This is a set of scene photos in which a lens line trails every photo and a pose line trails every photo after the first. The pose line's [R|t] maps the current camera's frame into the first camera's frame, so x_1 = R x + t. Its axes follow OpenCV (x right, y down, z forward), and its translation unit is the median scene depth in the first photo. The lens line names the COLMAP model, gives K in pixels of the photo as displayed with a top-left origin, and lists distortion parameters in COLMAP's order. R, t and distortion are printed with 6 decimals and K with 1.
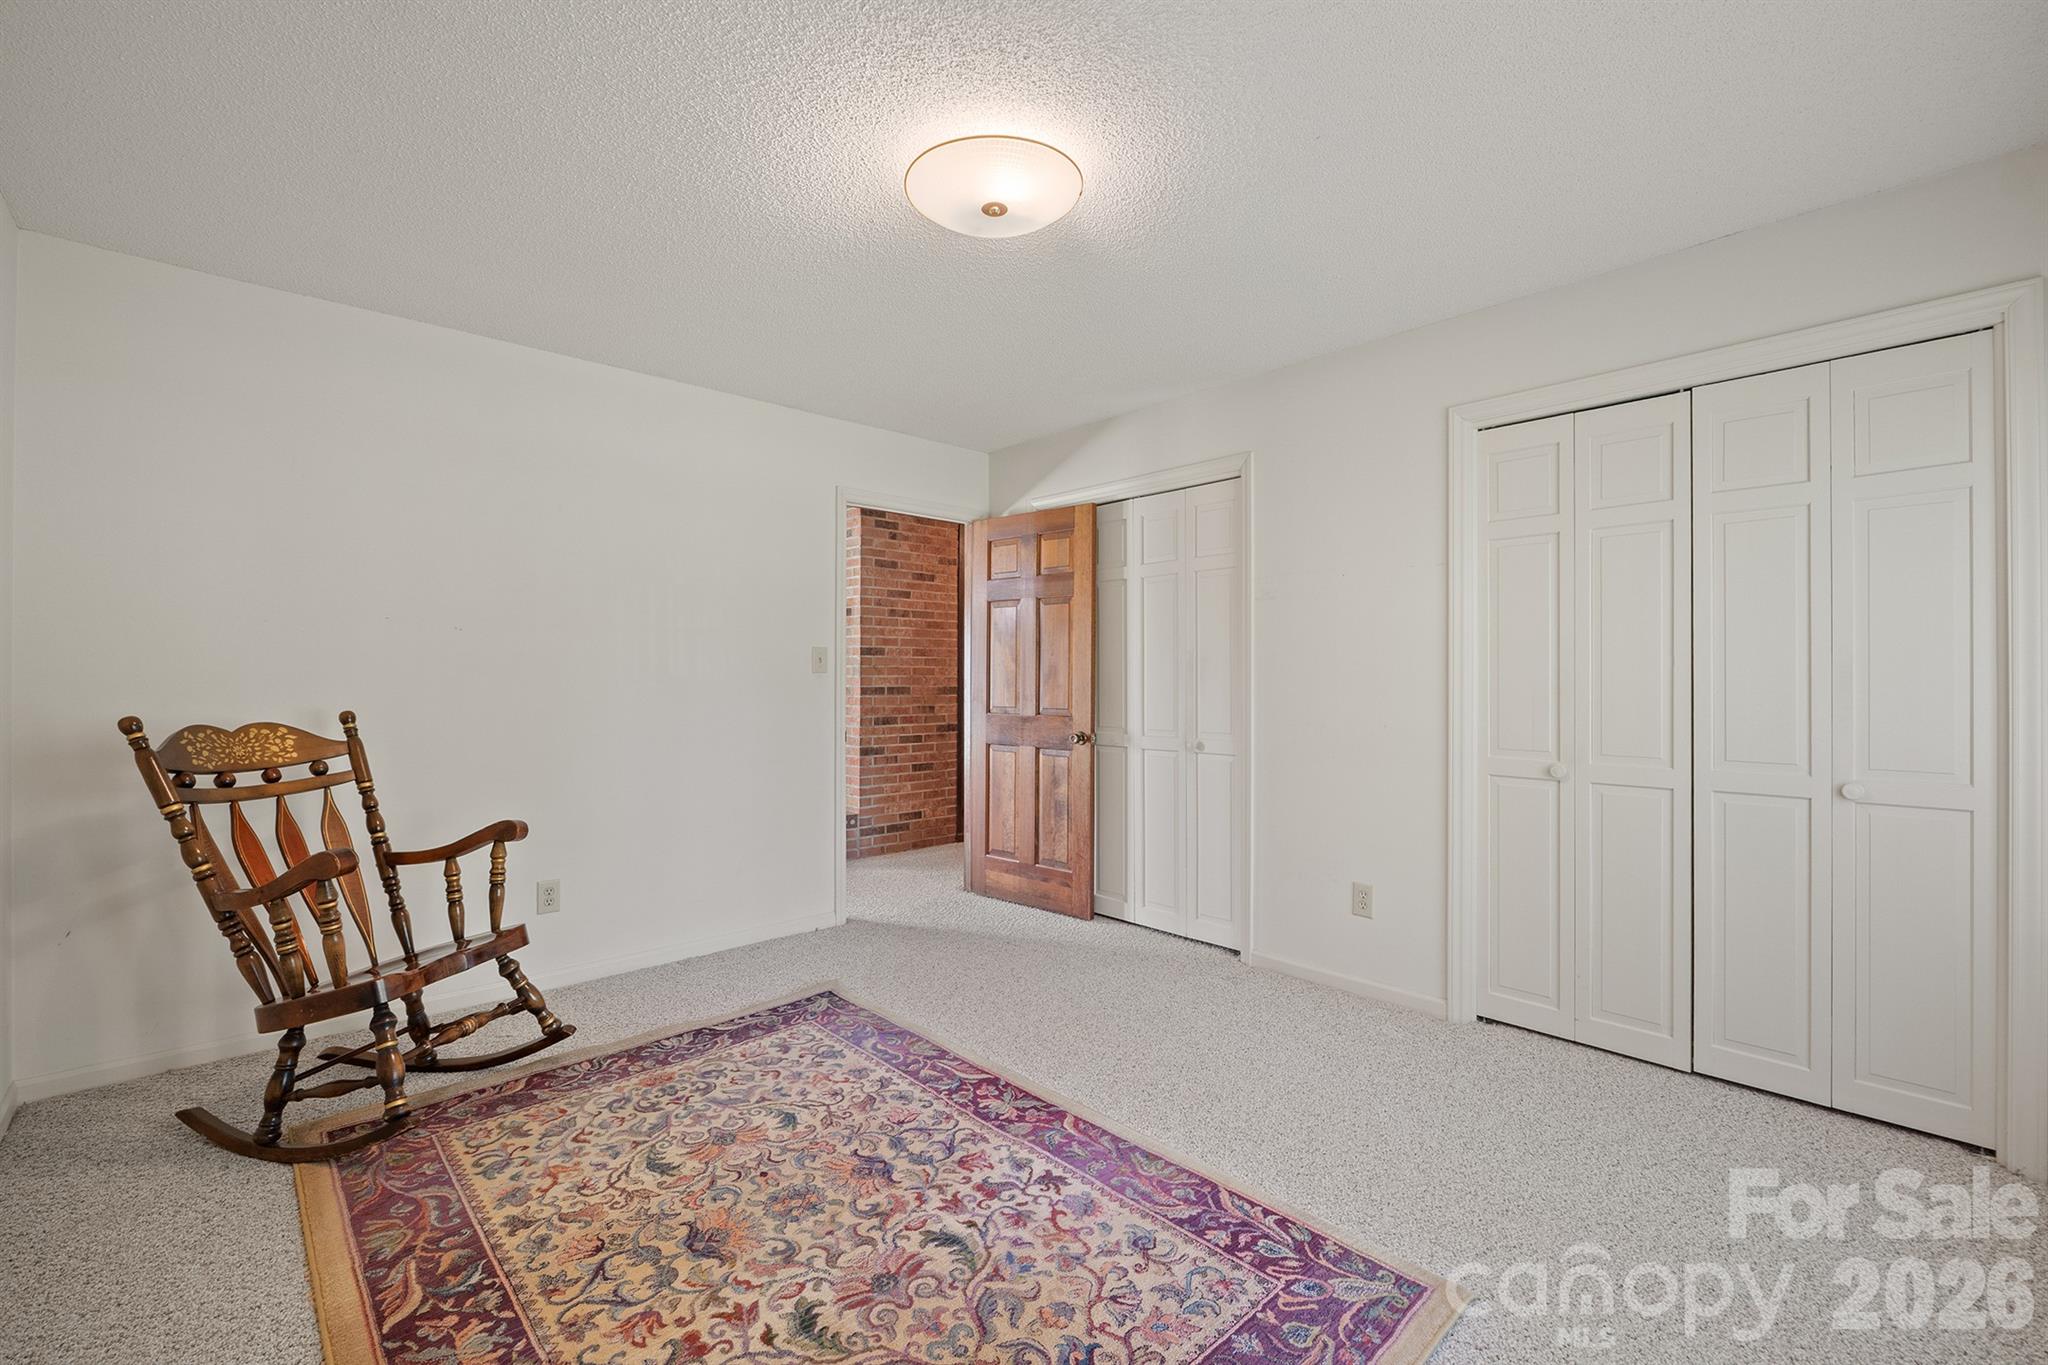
lens RADIAL K [[863.0, 0, 1032.1], [0, 863.0, 676.0], [0, 0, 1]] dist [-0.002943, -0.001265]
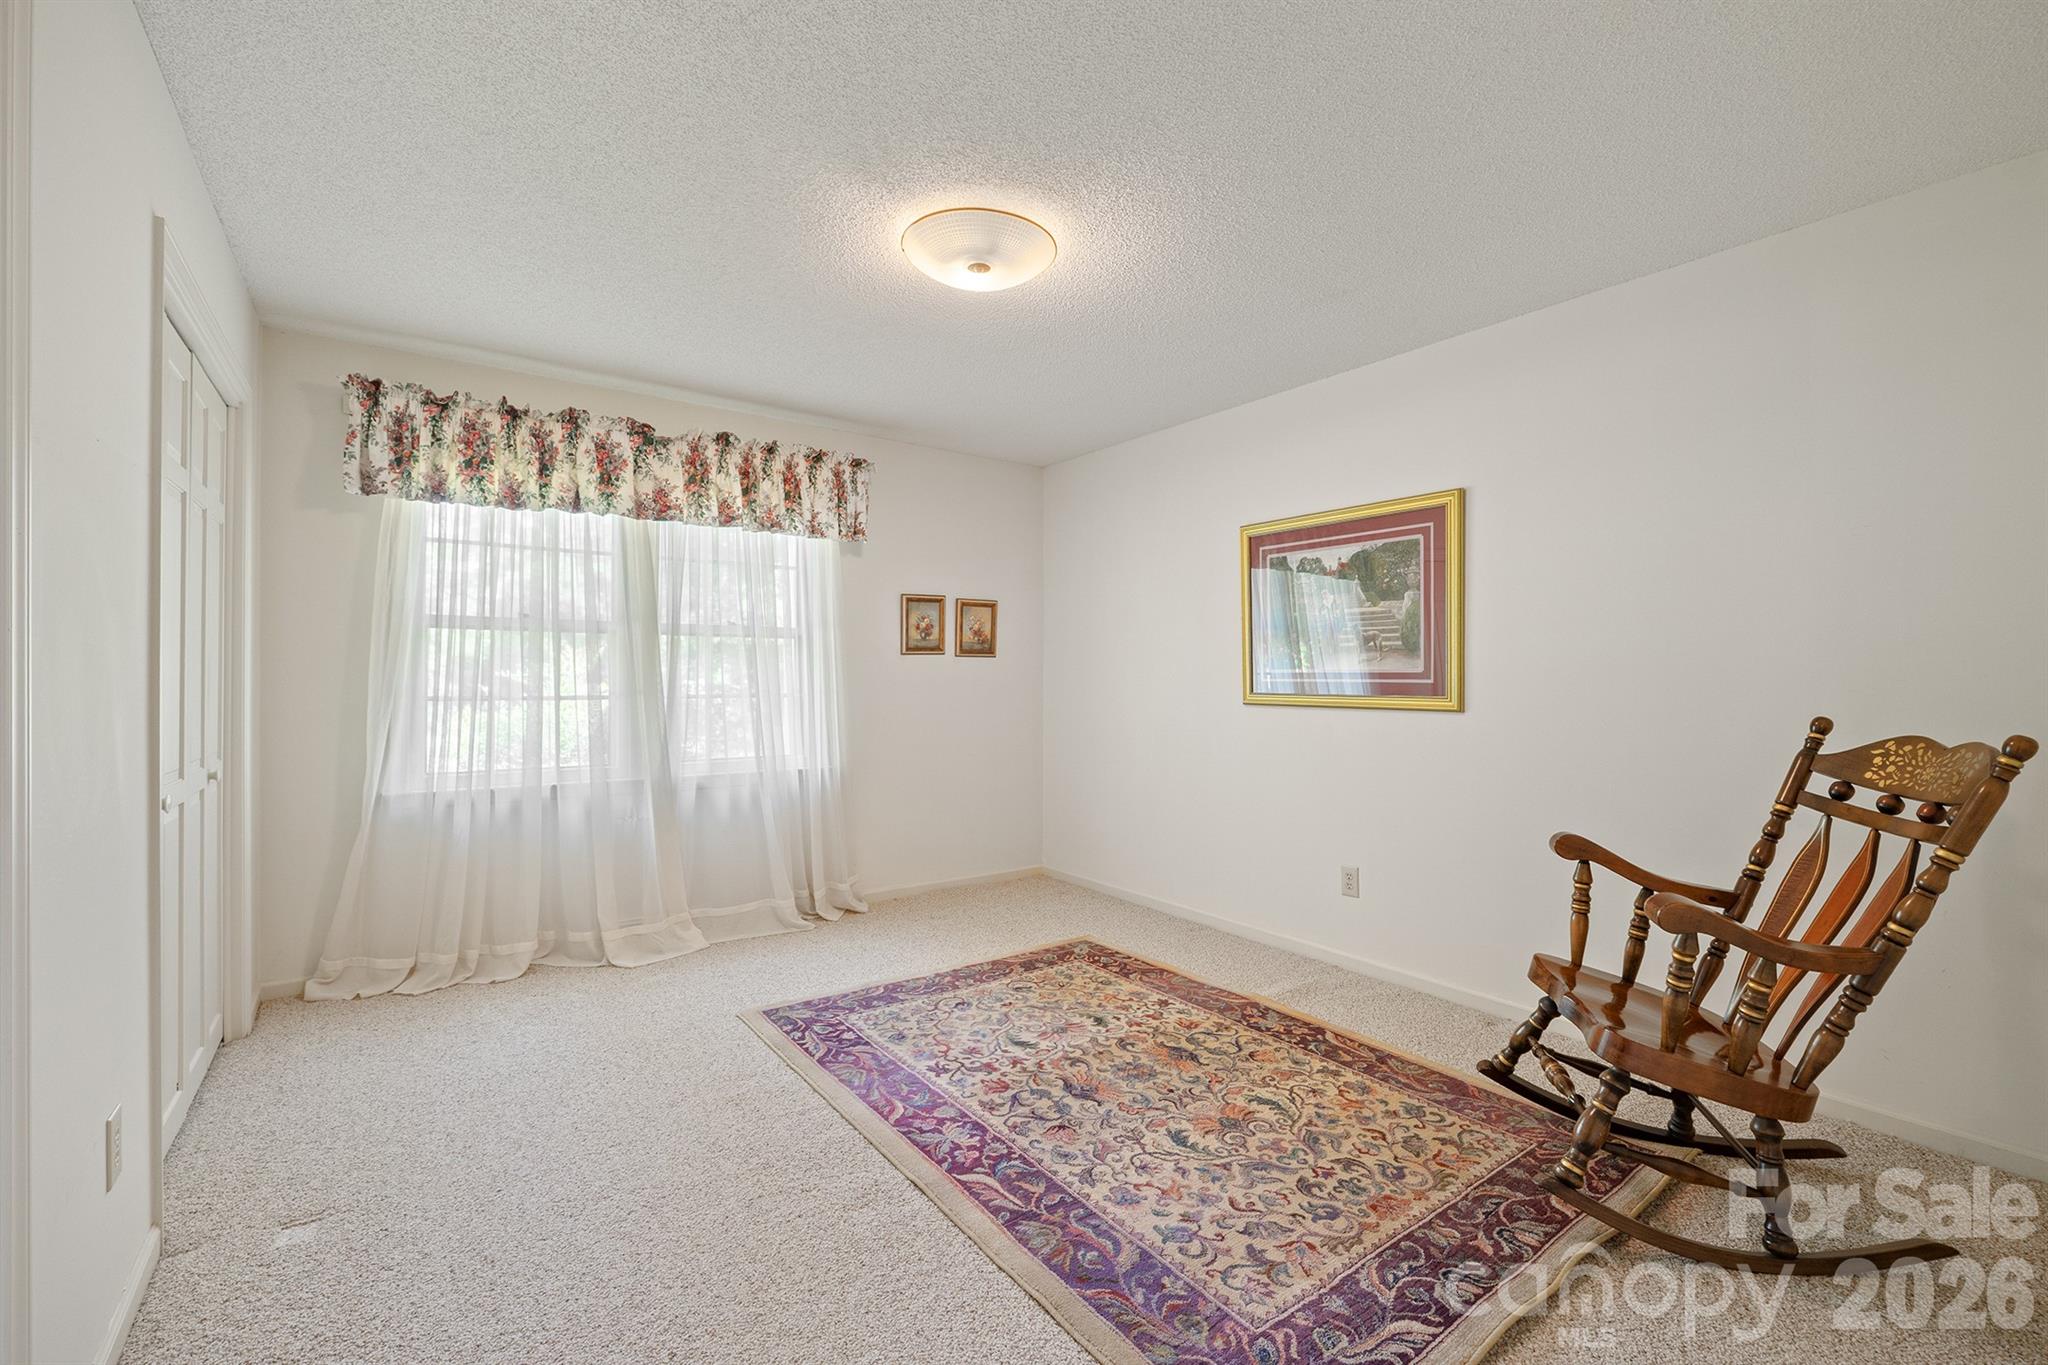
lens RADIAL K [[863.0, 0, 1023.9], [0, 863.0, 676.2], [0, 0, 1]] dist [-0.002943, -0.001265]
pose [[-0.991236, -0.001289, 0.132093, -0.251187], [-0.001683, 0.999994, -0.002872, 0.005105], [-0.132089, -0.003069, -0.991233, 2.086084]]
